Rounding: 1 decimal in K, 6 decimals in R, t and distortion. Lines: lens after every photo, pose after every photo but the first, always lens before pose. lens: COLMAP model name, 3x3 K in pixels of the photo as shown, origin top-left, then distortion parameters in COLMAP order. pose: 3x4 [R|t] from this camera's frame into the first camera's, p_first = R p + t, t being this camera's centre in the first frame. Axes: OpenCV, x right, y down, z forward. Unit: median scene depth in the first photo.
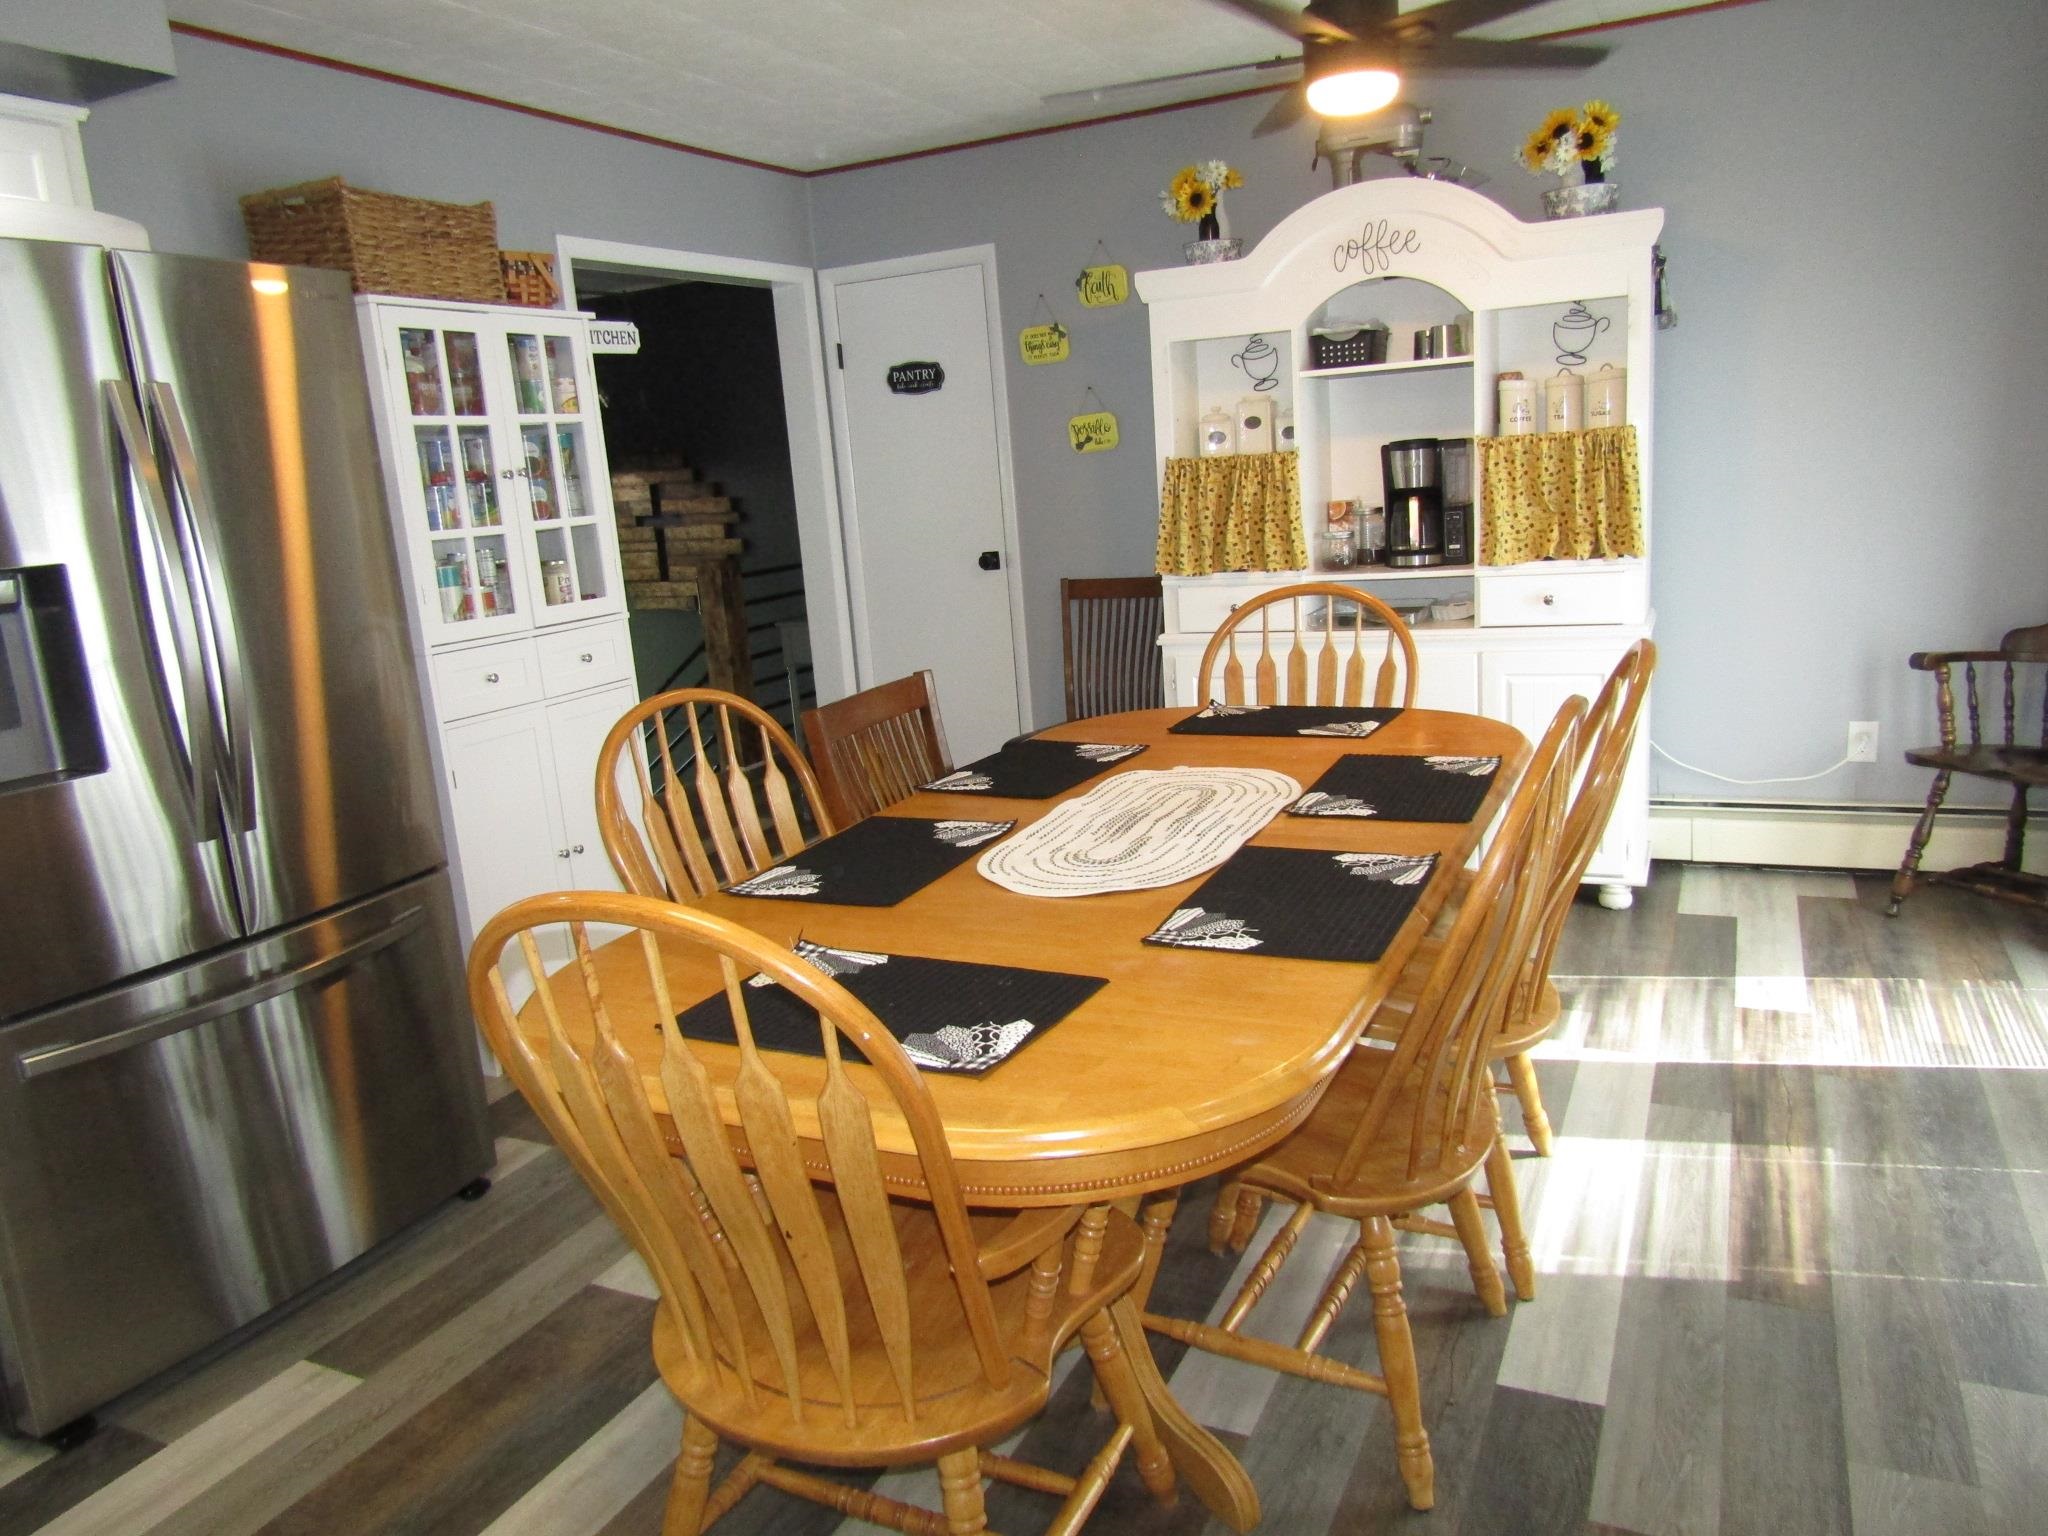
lens RADIAL K [[1441.0, 0, 1017.9], [0, 1441.0, 778.2], [0, 0, 1]] dist [-0.015033, 0.000937]
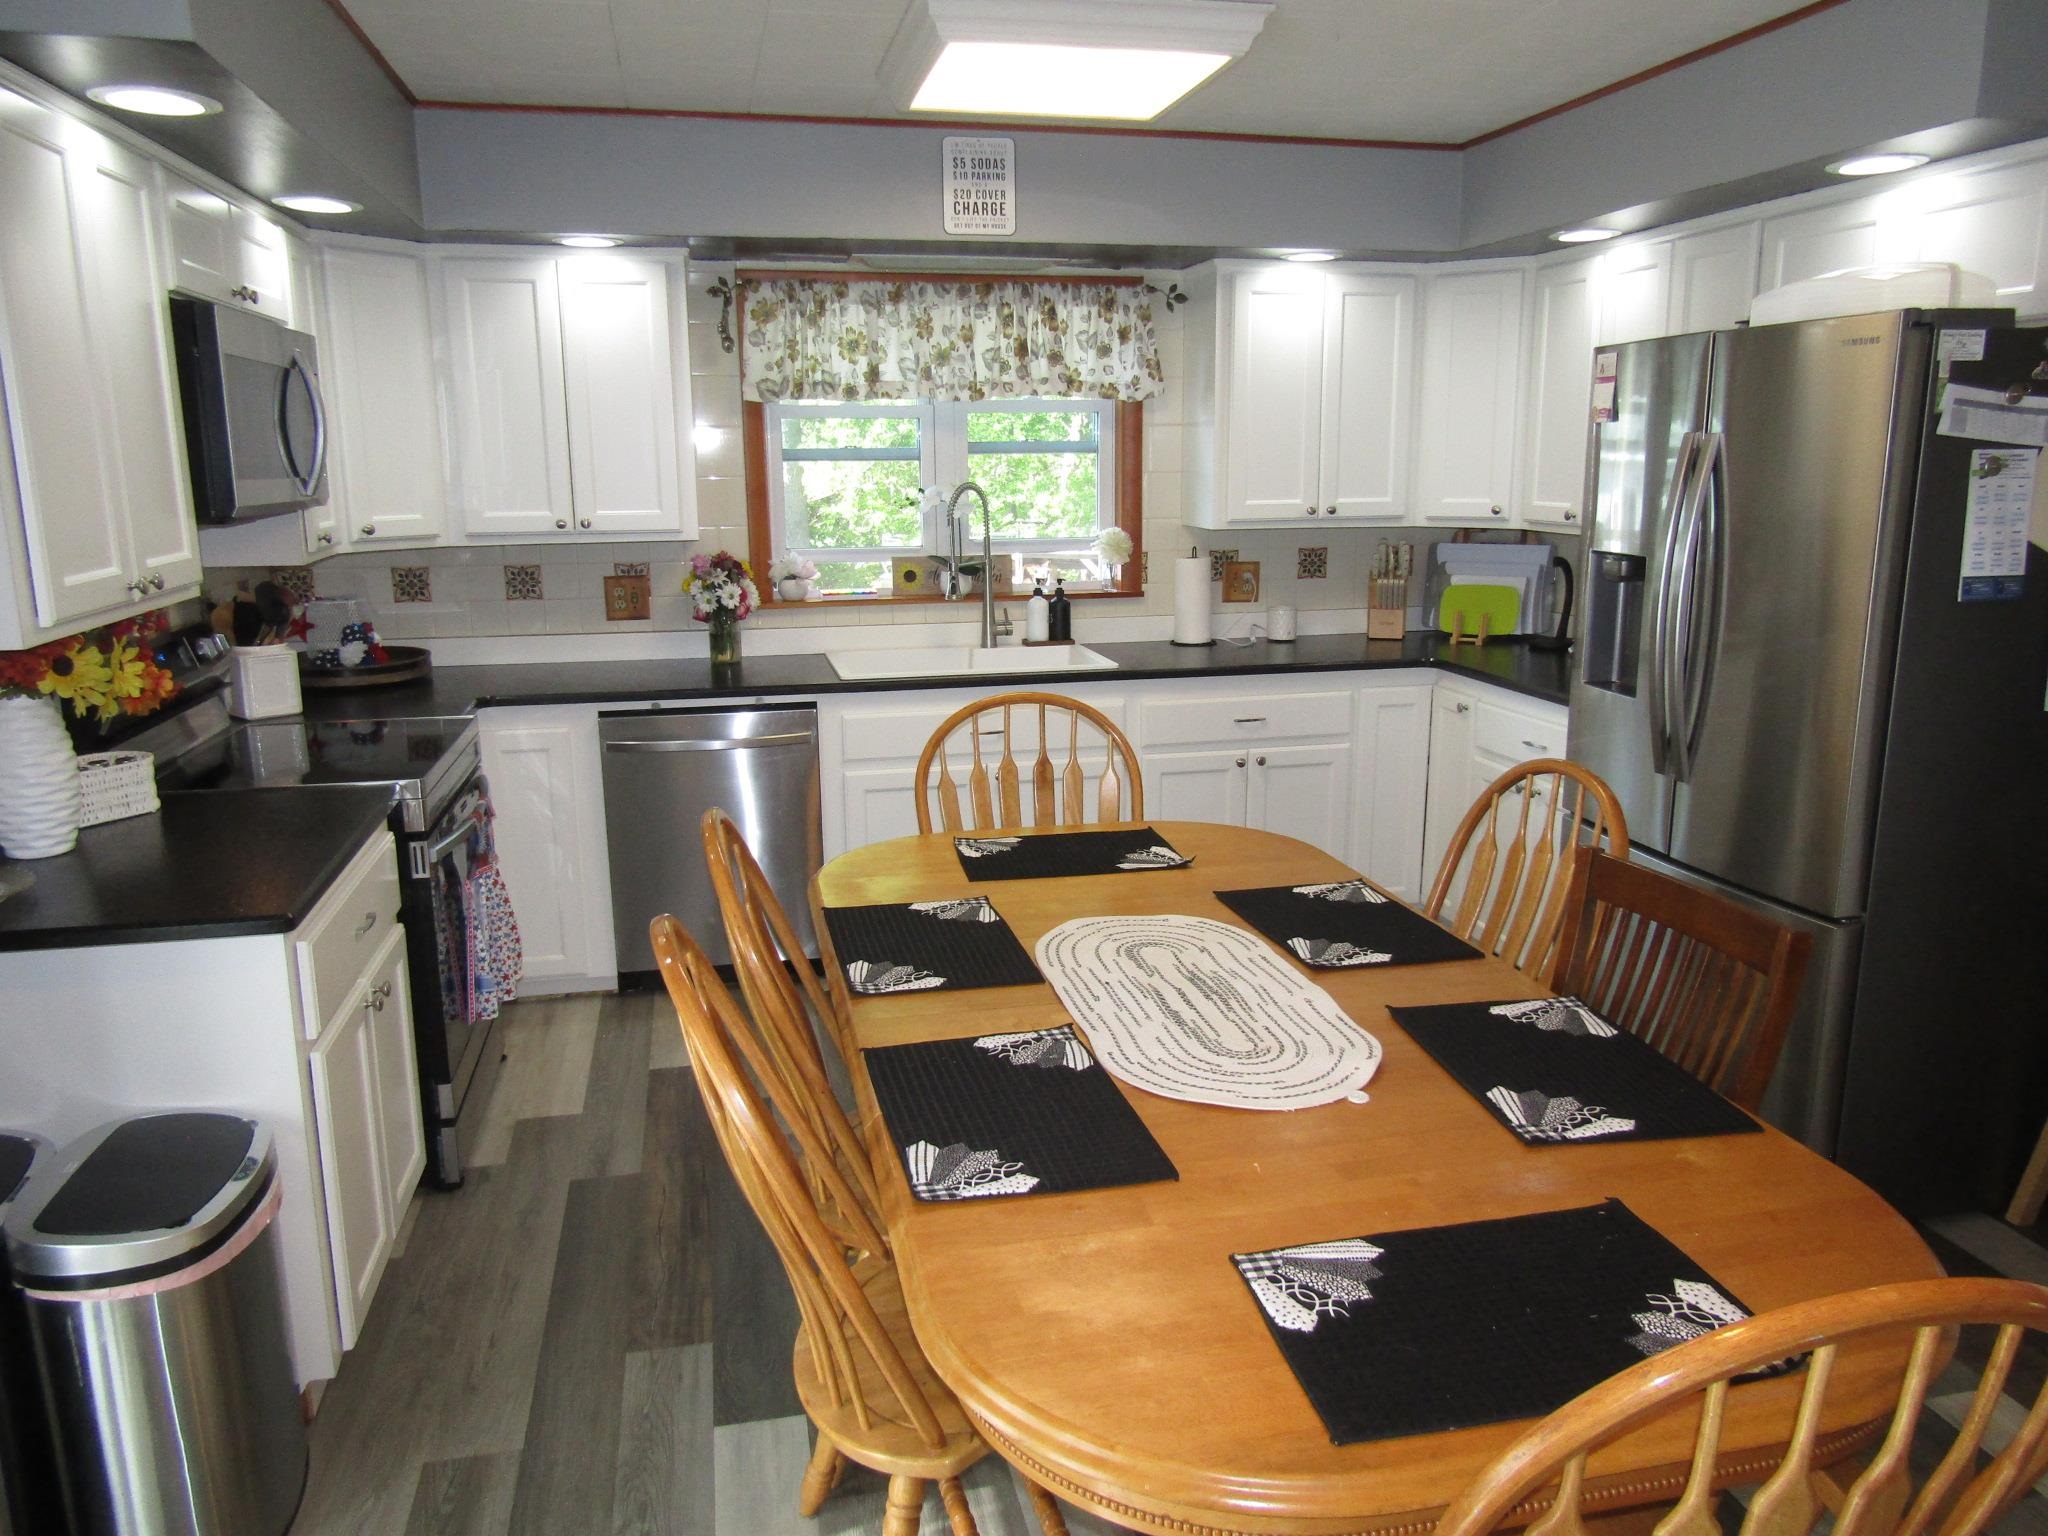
lens RADIAL K [[1441.0, 0, 1033.1], [0, 1441.0, 780.8], [0, 0, 1]] dist [-0.015033, 0.000937]
pose [[-0.773826, 0.216788, -0.595144, 0.745811], [-0.074160, 0.902133, 0.425038, -0.513616], [0.629042, 0.373041, -0.682017, 1.665460]]
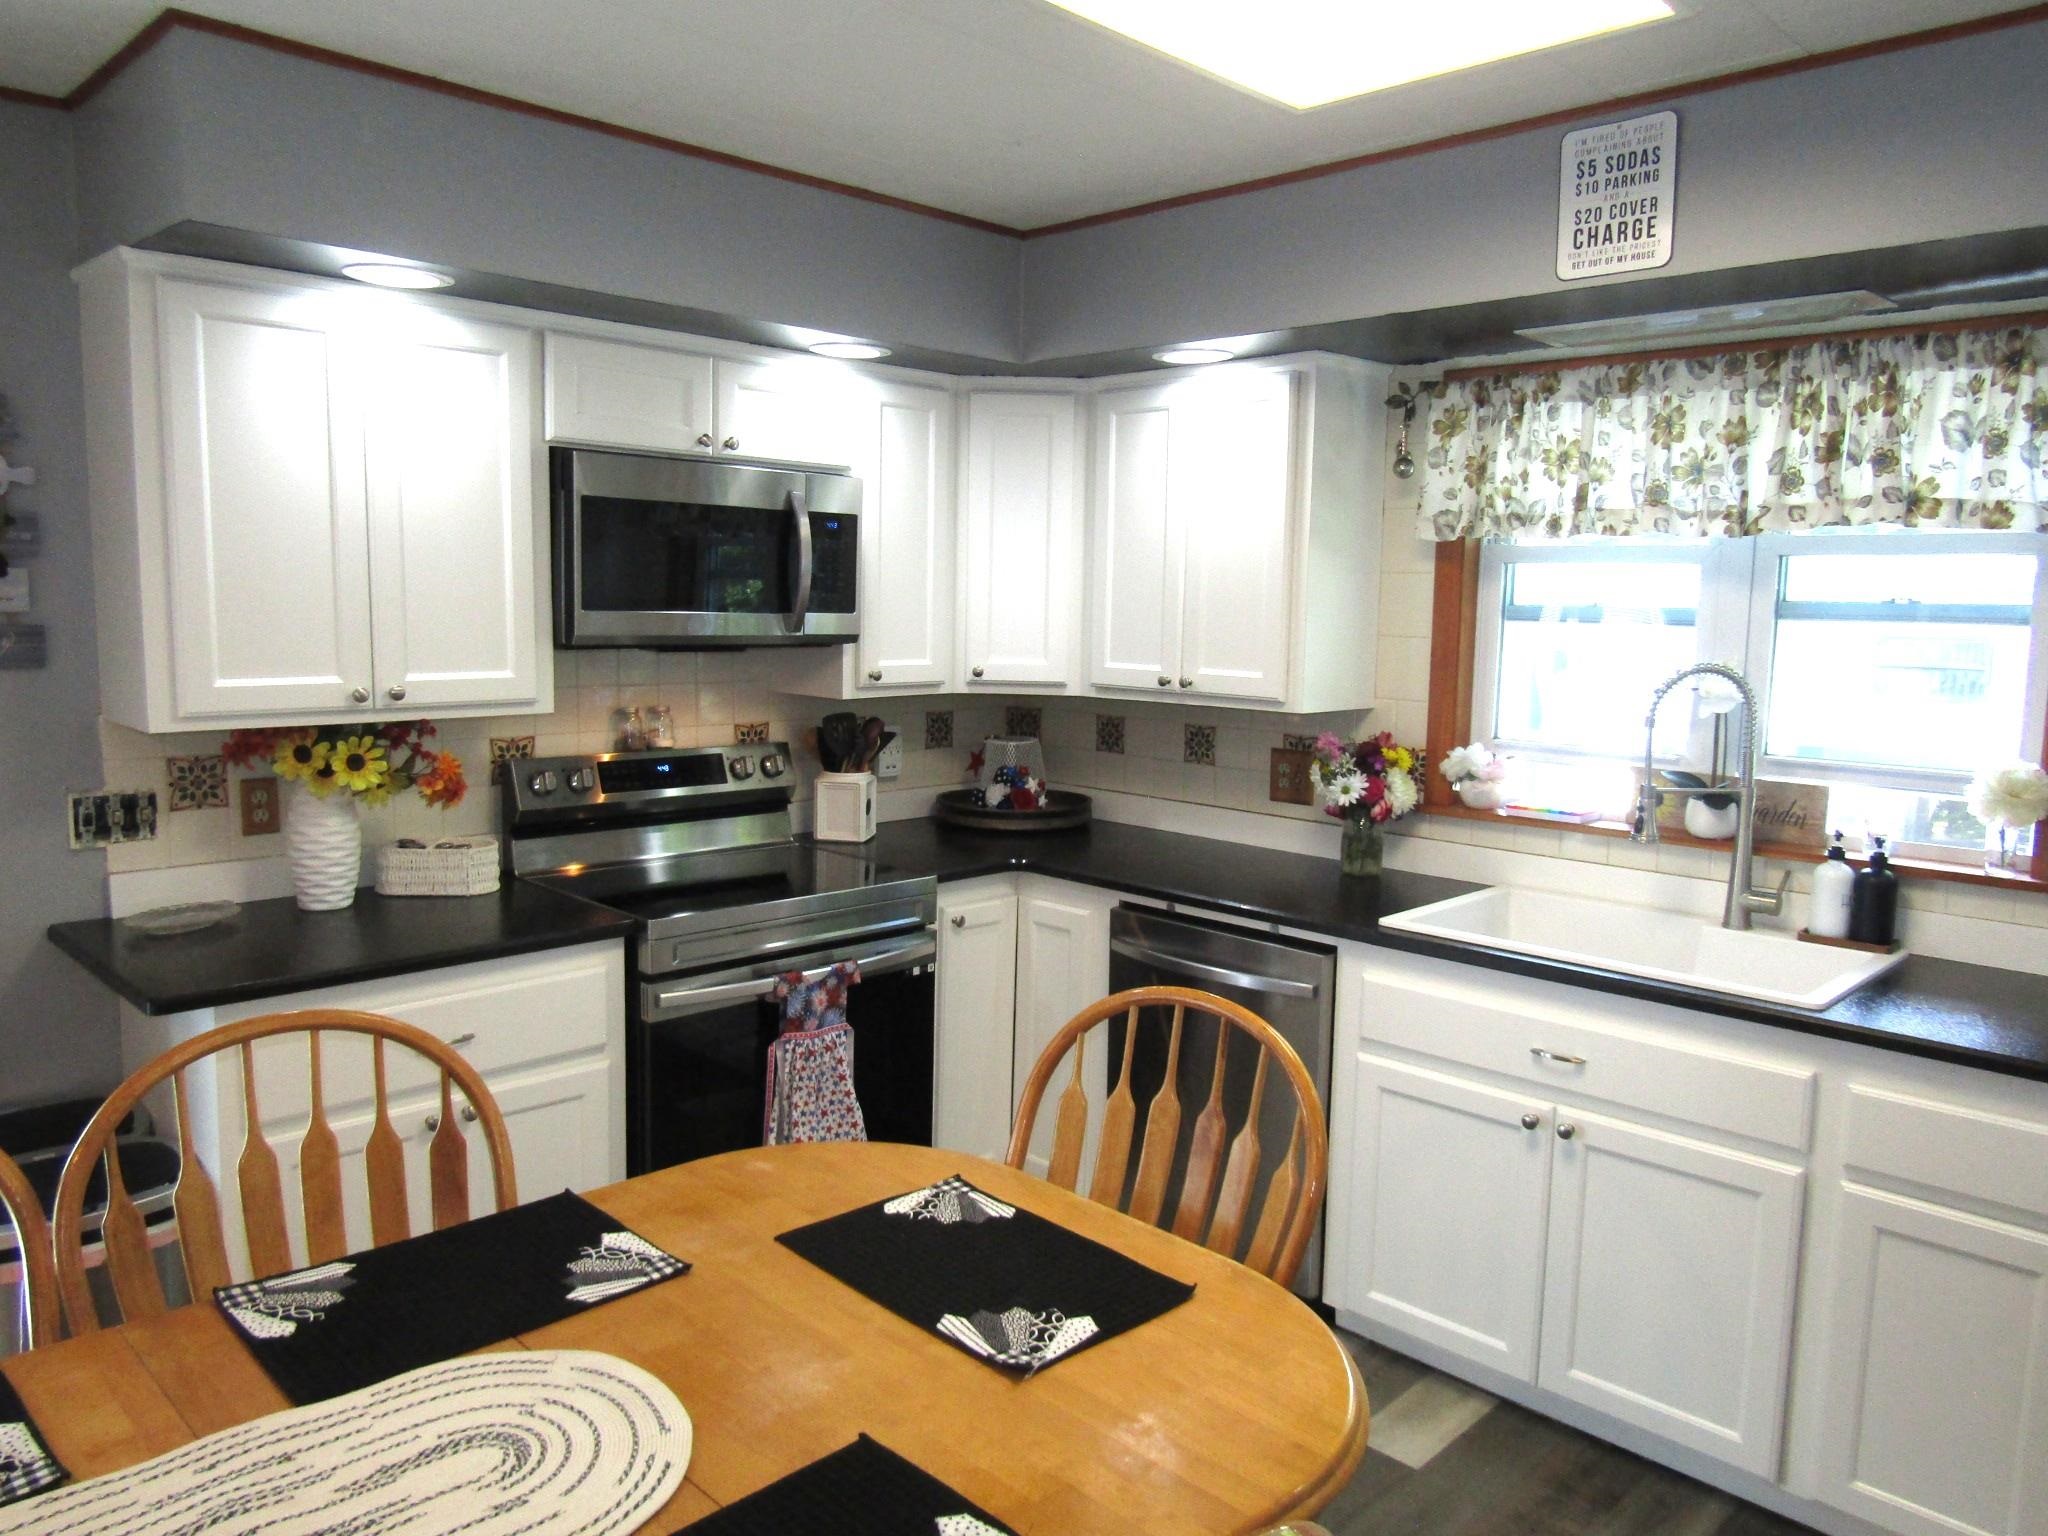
lens RADIAL K [[1448.9, 0, 1022.5], [0, 1448.9, 774.2], [0, 0, 1]] dist [-0.017245, -0.000750]
pose [[-0.946944, 0.014783, 0.321059, -0.360256], [0.116175, 0.947142, 0.299041, -0.377951], [-0.299668, 0.320474, -0.898608, 1.419579]]
